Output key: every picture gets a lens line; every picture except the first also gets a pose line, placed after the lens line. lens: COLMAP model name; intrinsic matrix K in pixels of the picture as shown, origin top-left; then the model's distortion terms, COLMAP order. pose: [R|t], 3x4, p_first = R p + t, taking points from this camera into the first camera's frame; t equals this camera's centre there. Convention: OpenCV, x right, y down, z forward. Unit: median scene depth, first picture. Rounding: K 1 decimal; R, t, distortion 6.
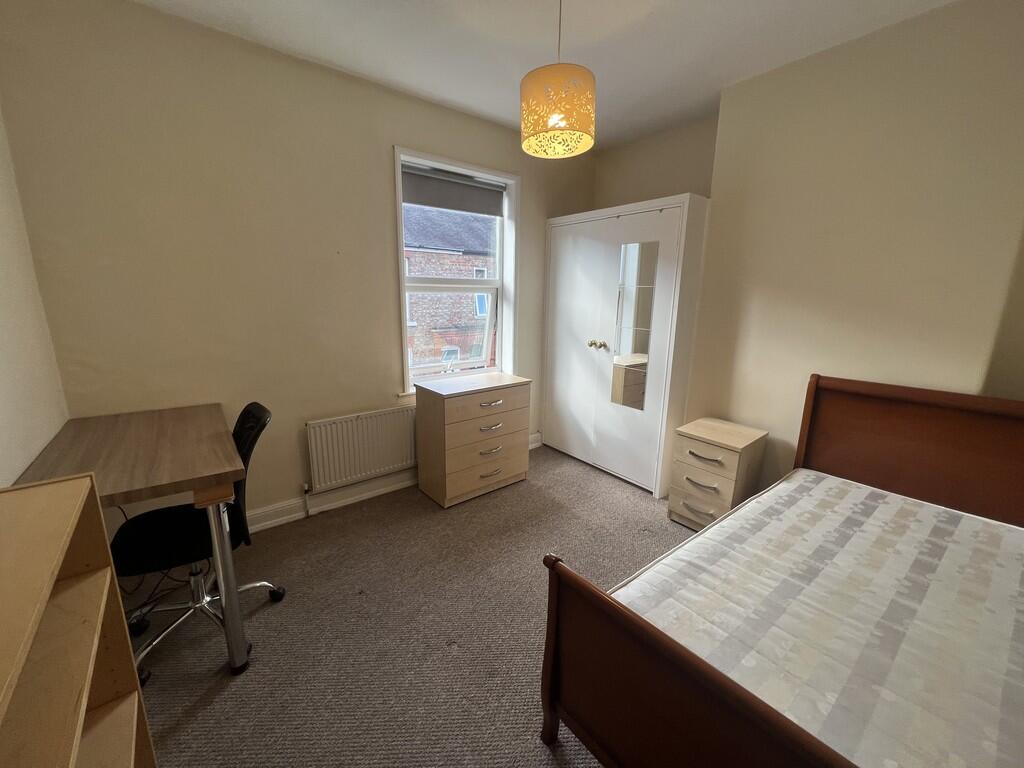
lens RADIAL K [[412.5, 0, 508.0], [0, 412.5, 384.0], [0, 0, 1]] dist [-0.000221, -0.000395]
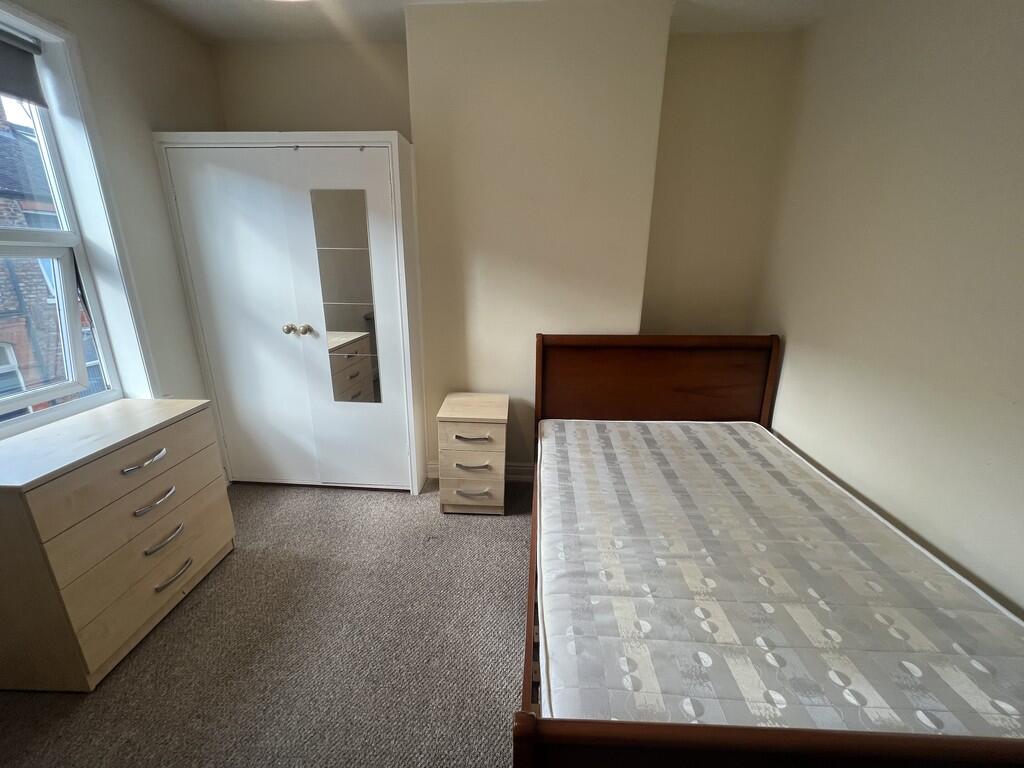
lens RADIAL K [[412.5, 0, 514.6], [0, 412.5, 383.2], [0, 0, 1]] dist [-0.000221, -0.000395]
pose [[0.653253, -0.221034, 0.724158, -0.098420], [0.161868, 0.975097, 0.151609, -0.062587], [-0.739634, 0.018179, 0.672763, 0.275607]]
